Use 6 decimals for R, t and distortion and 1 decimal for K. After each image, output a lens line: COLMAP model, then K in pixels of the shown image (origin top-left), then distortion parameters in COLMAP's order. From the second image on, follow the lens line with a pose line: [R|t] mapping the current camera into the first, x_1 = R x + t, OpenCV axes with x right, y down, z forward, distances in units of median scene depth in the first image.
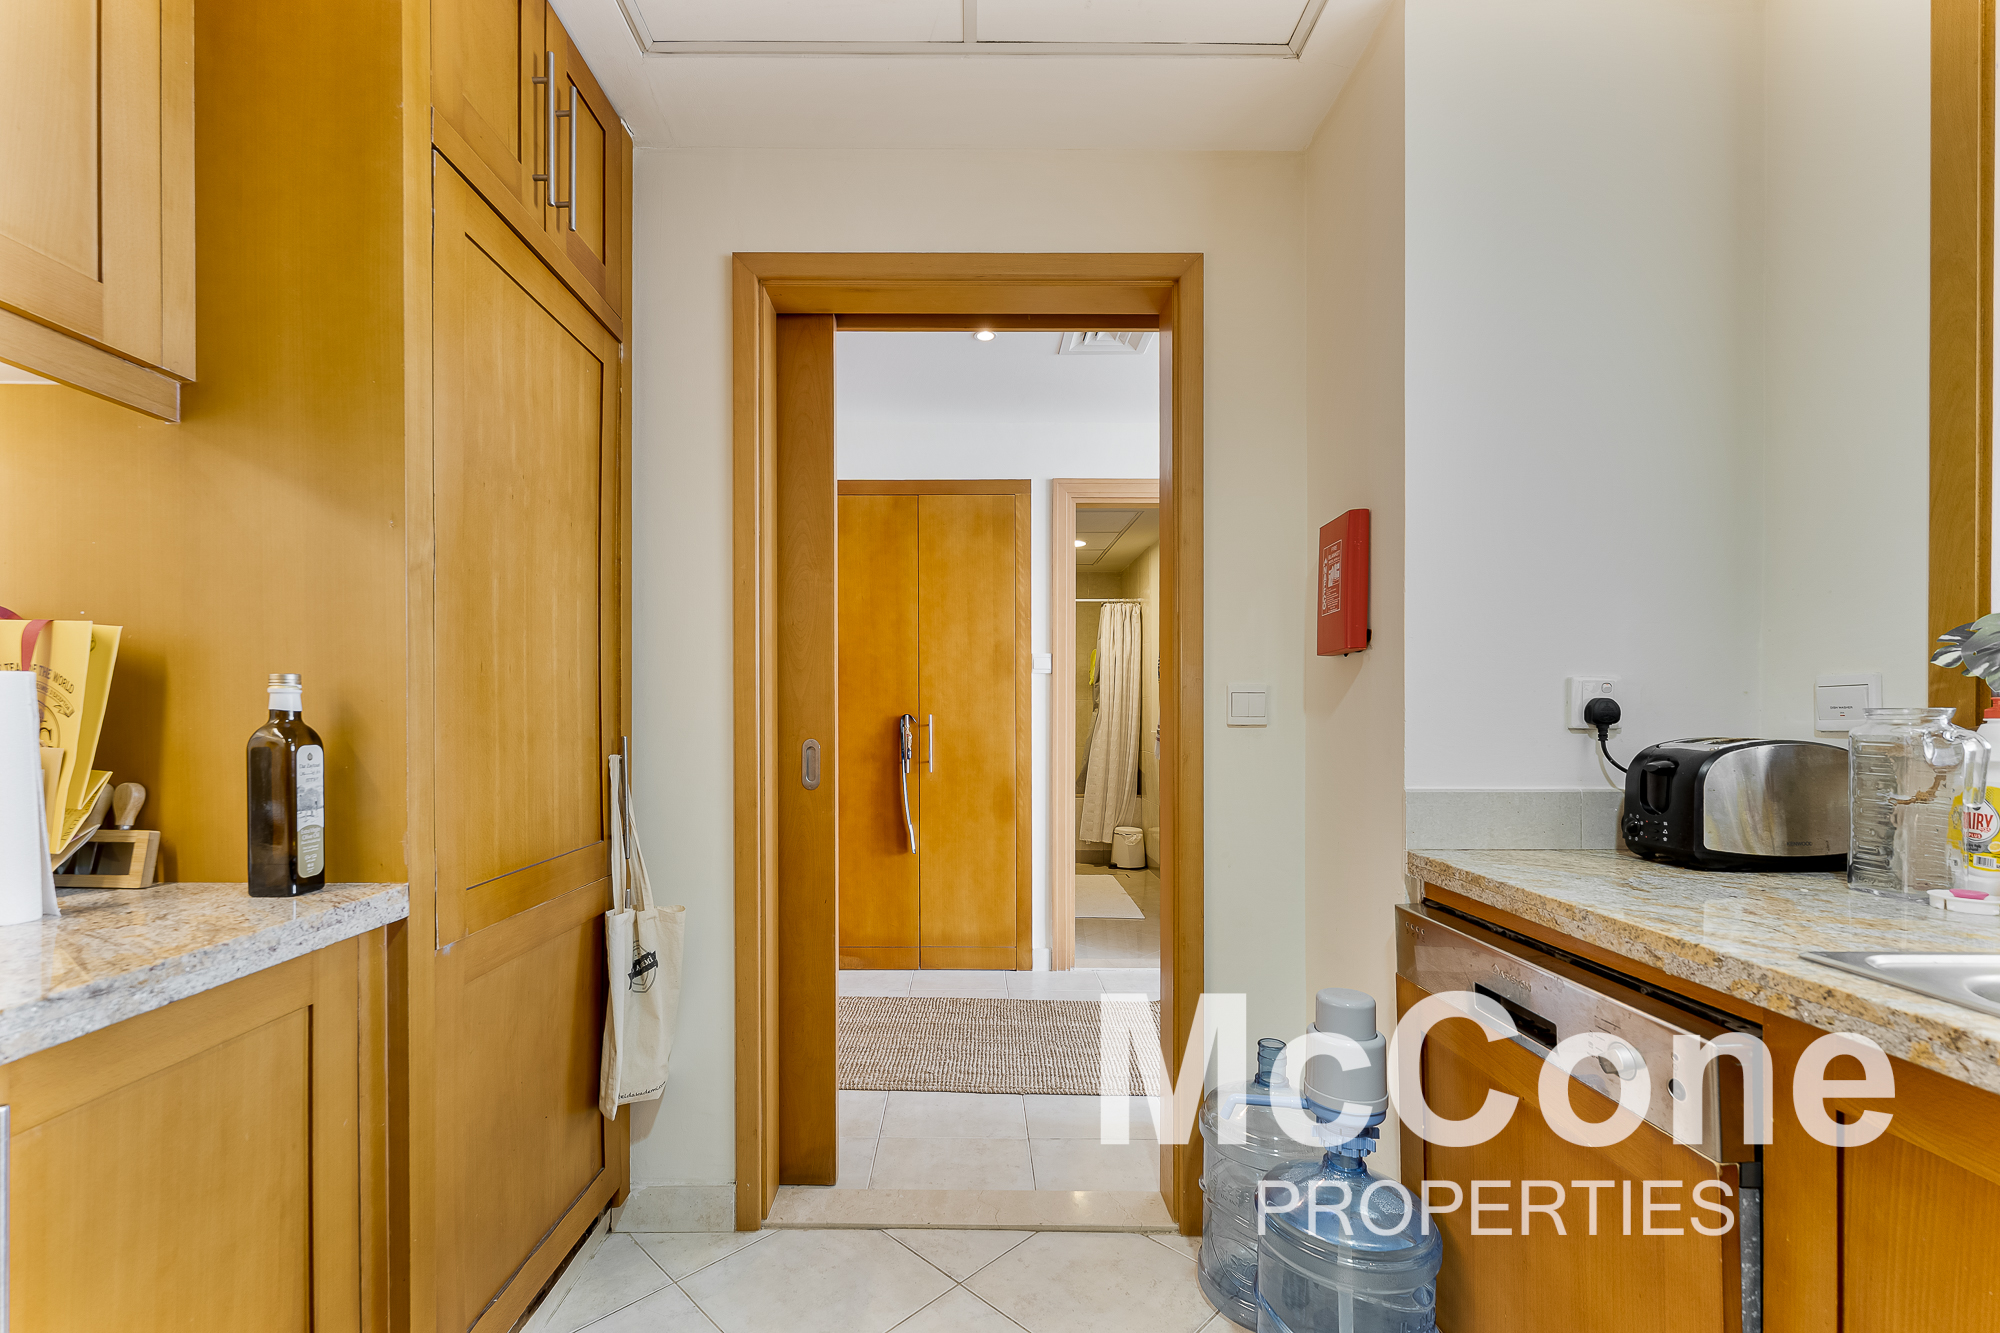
lens RADIAL K [[813.7, 0, 988.5], [0, 813.7, 731.6], [0, 0, 1]] dist [-0.008744, 0.001820]
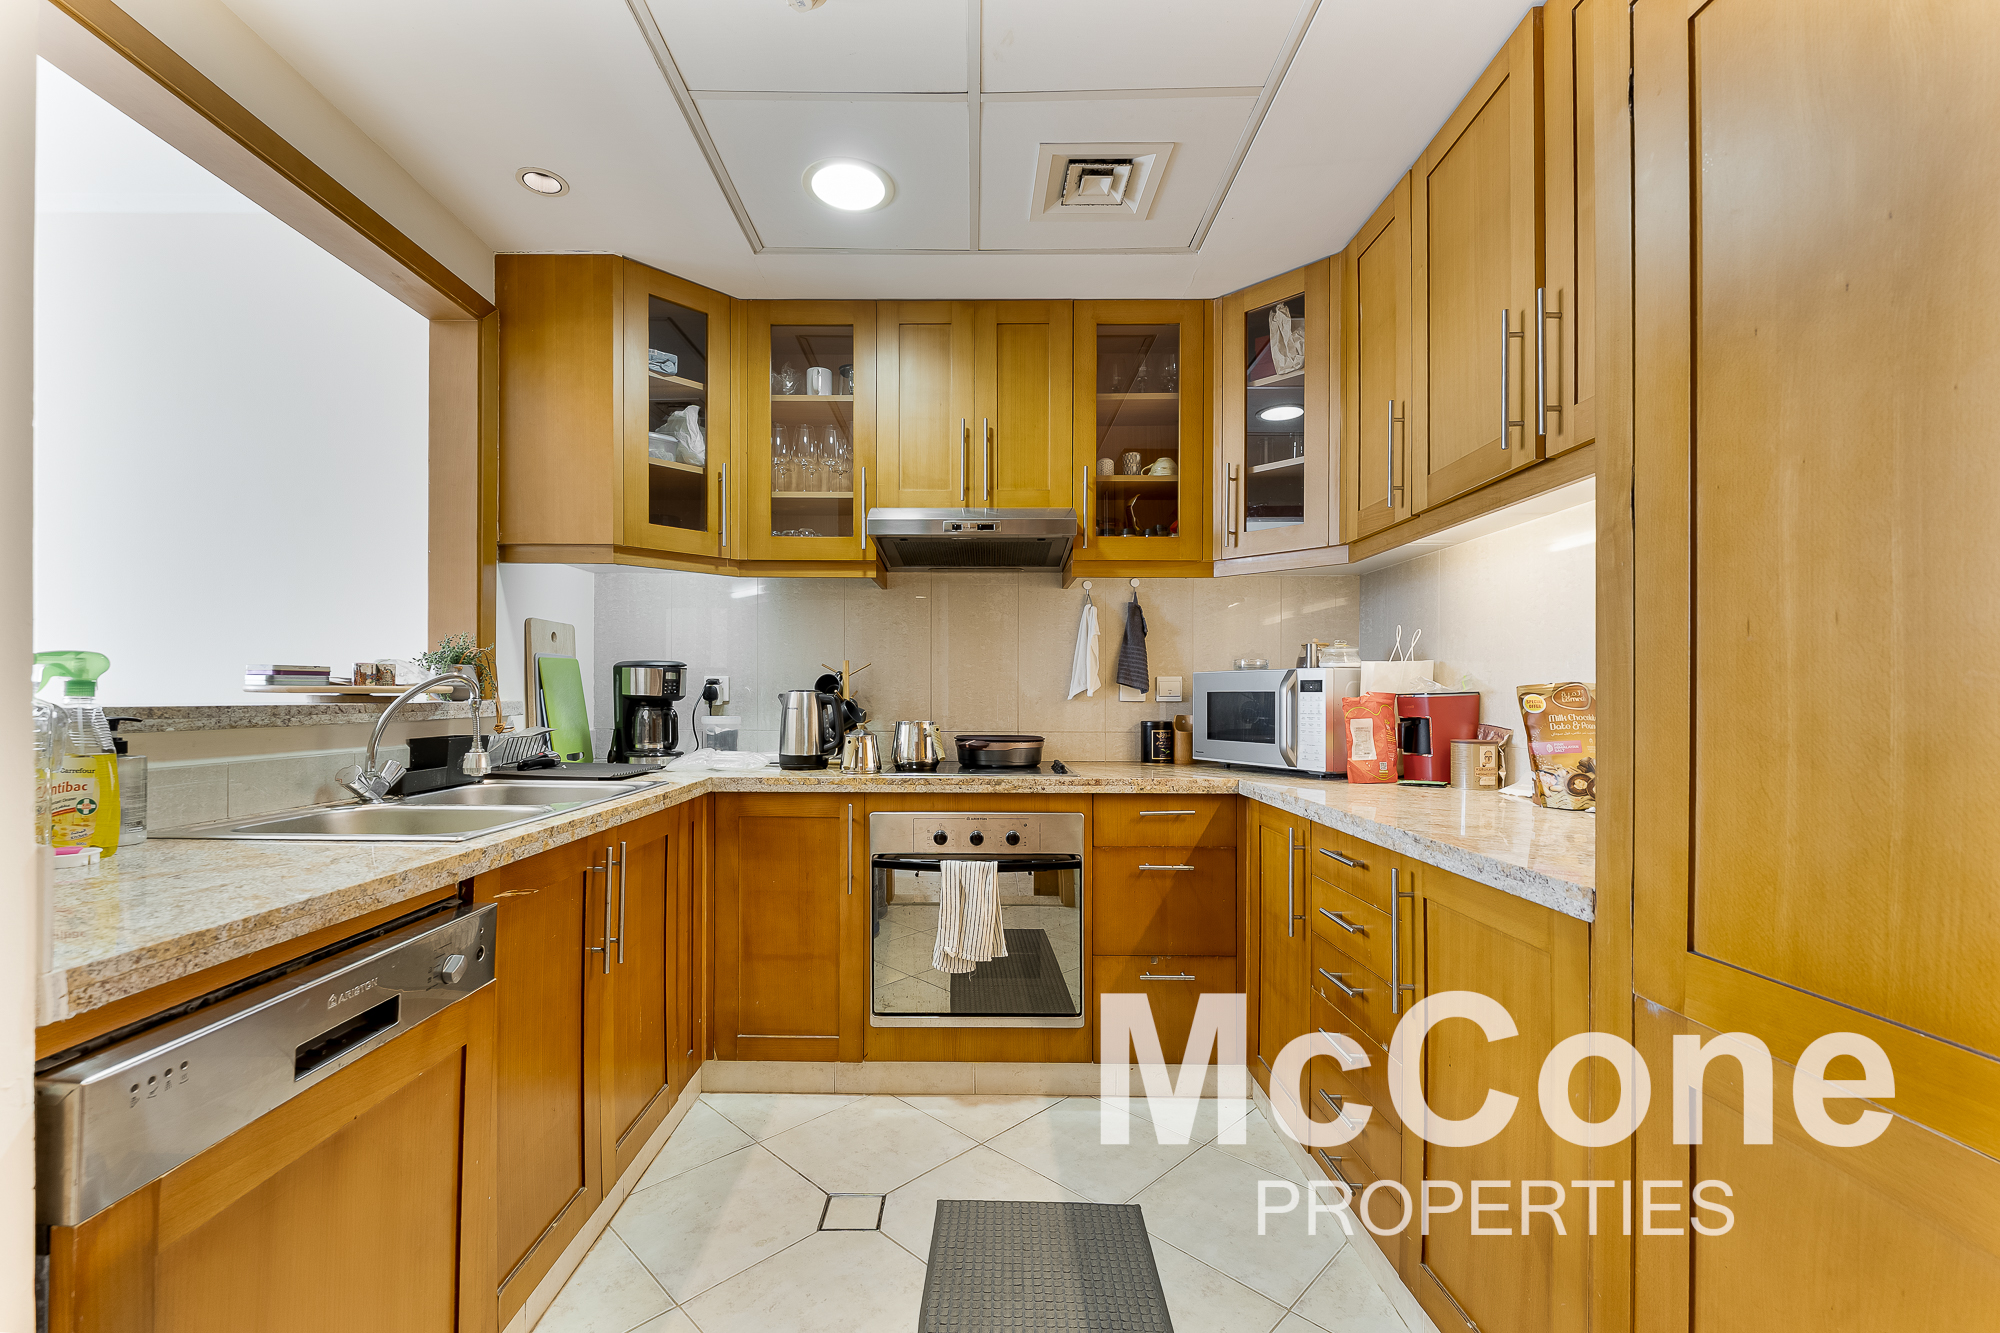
lens RADIAL K [[813.7, 0, 997.8], [0, 813.7, 676.2], [0, 0, 1]] dist [-0.008744, 0.001820]
pose [[-0.999955, -0.009230, 0.002071, -0.044326], [-0.009237, 0.999951, -0.003430, -0.035840], [-0.002040, -0.003449, -0.999992, 1.714172]]
